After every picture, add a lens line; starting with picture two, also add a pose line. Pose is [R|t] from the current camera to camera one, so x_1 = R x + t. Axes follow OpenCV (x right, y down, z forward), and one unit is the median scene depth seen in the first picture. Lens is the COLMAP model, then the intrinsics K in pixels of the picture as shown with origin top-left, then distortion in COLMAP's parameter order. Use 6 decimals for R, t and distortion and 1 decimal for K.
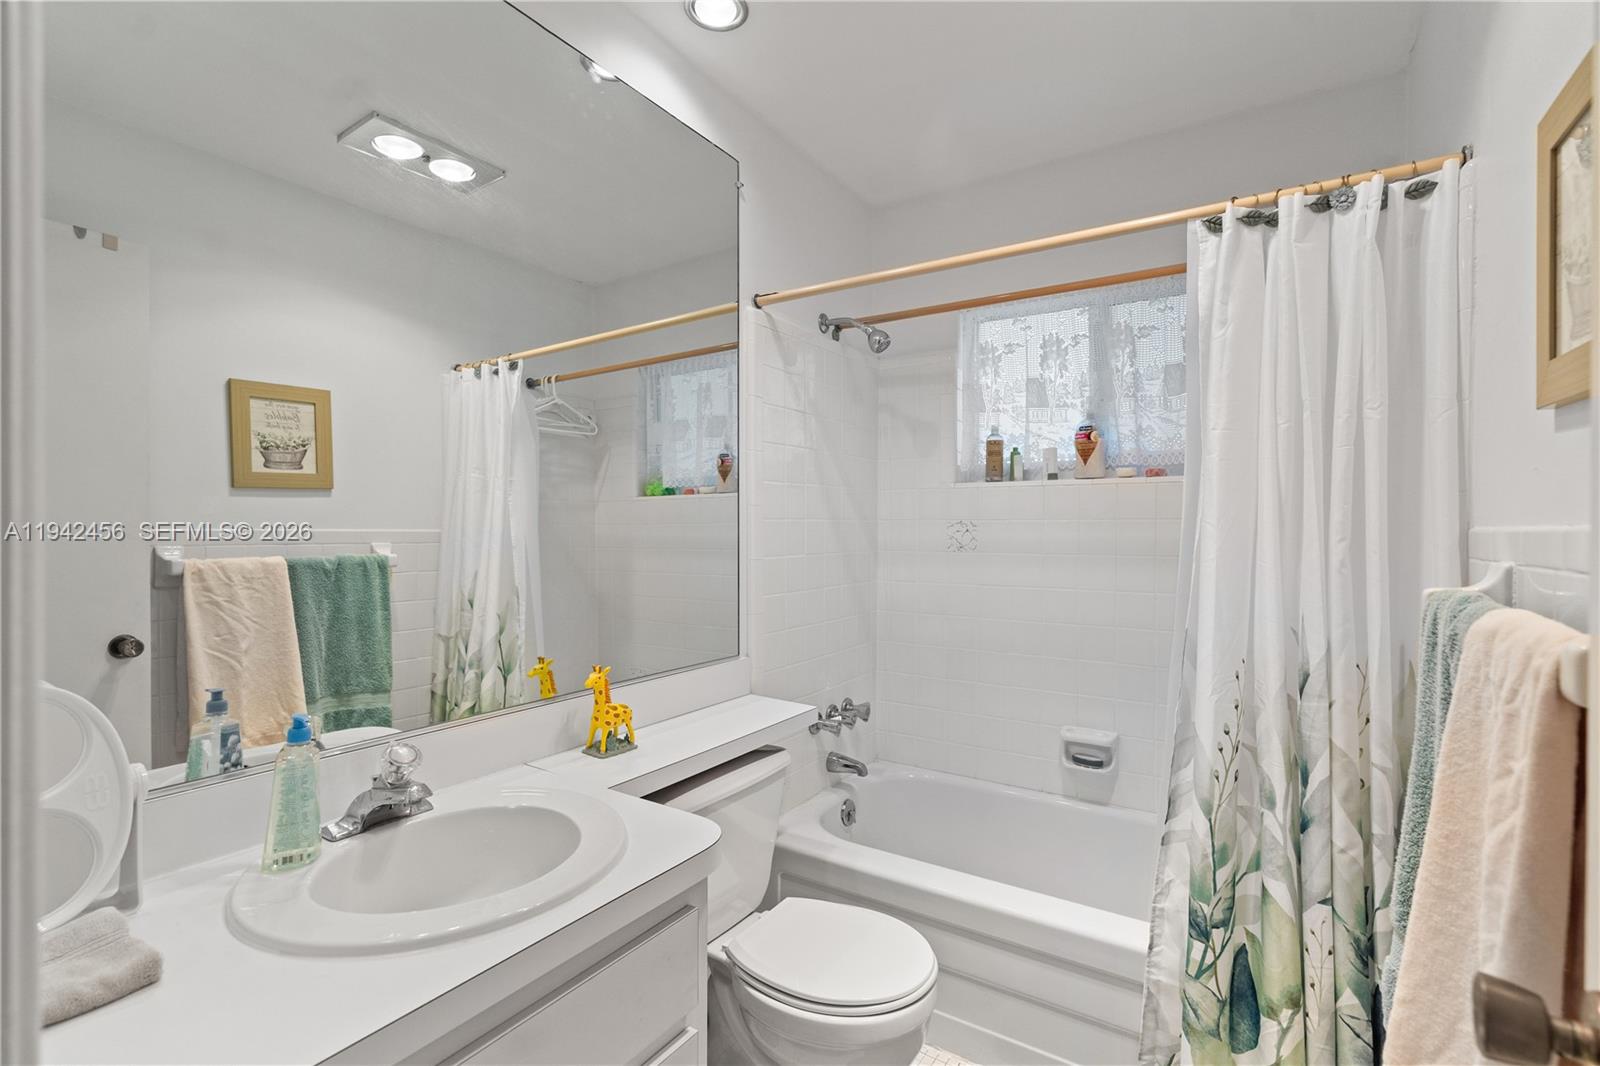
lens RADIAL K [[732.0, 0, 810.3], [0, 732.0, 534.8], [0, 0, 1]] dist [-0.001303, -0.001449]
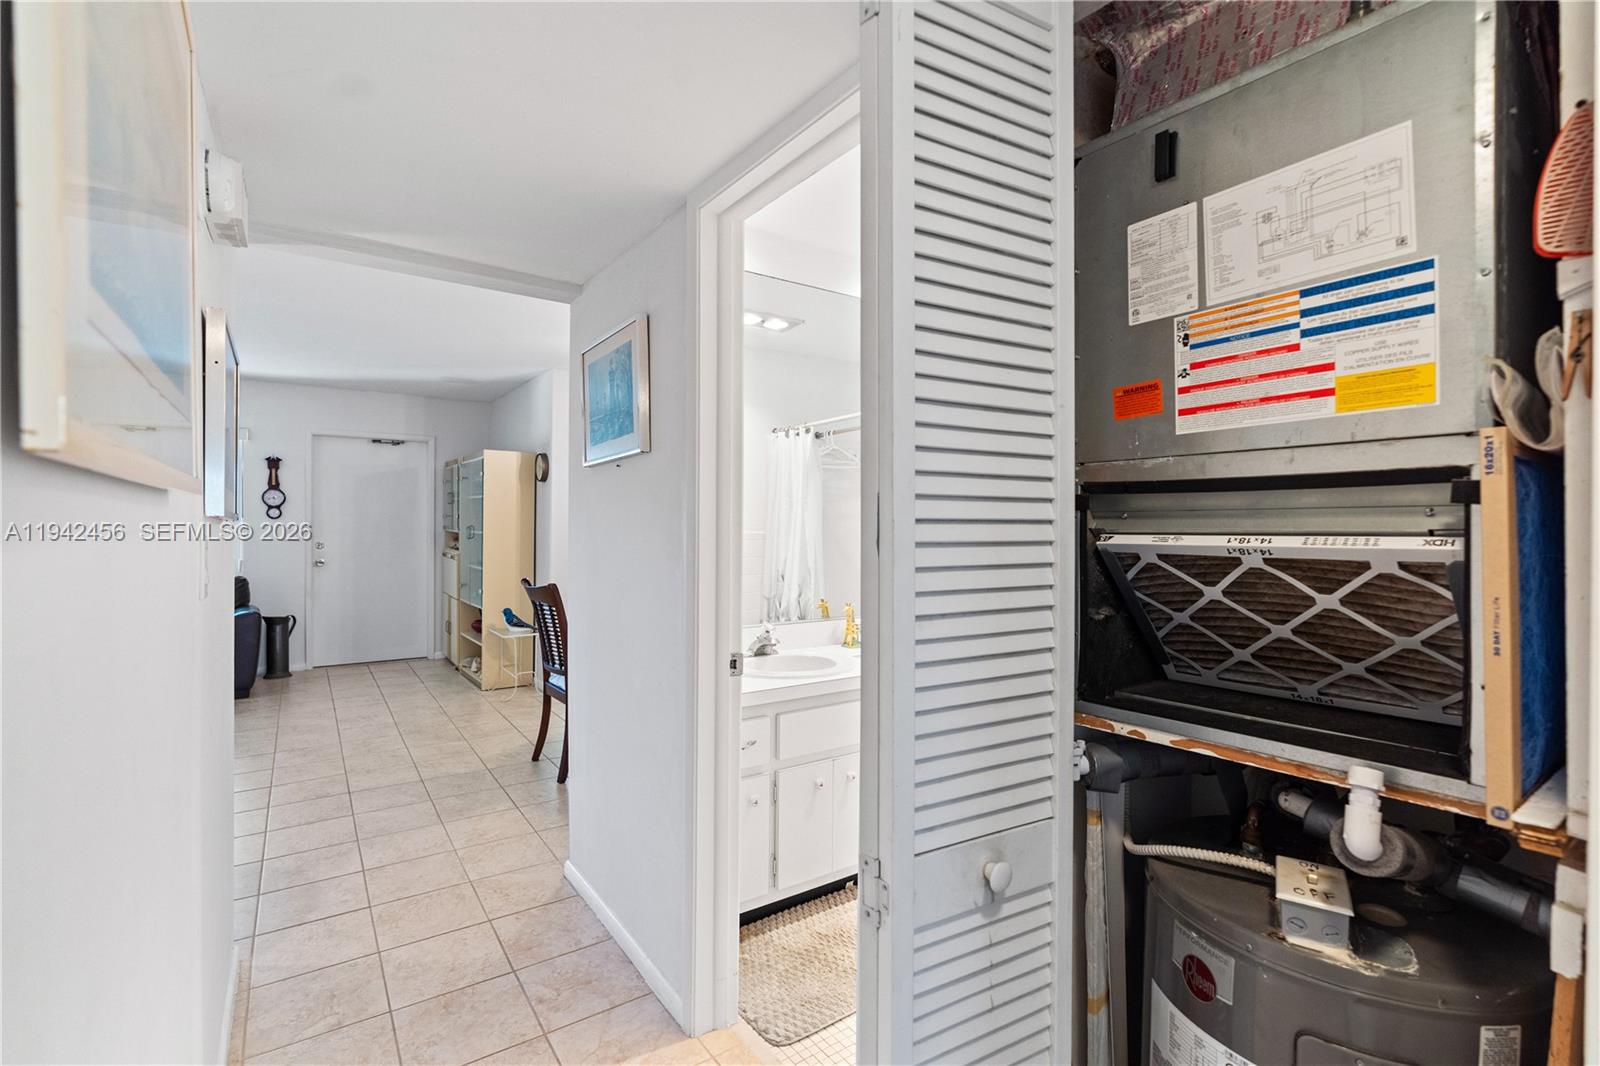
lens RADIAL K [[709.7, 0, 810.3], [0, 709.7, 524.9], [0, 0, 1]] dist [-0.004280, -0.000181]
pose [[0.931157, 0.003063, -0.364605, 0.172421], [-0.006855, 0.999935, -0.009105, -0.009784], [0.364553, 0.010978, 0.931118, -0.458474]]
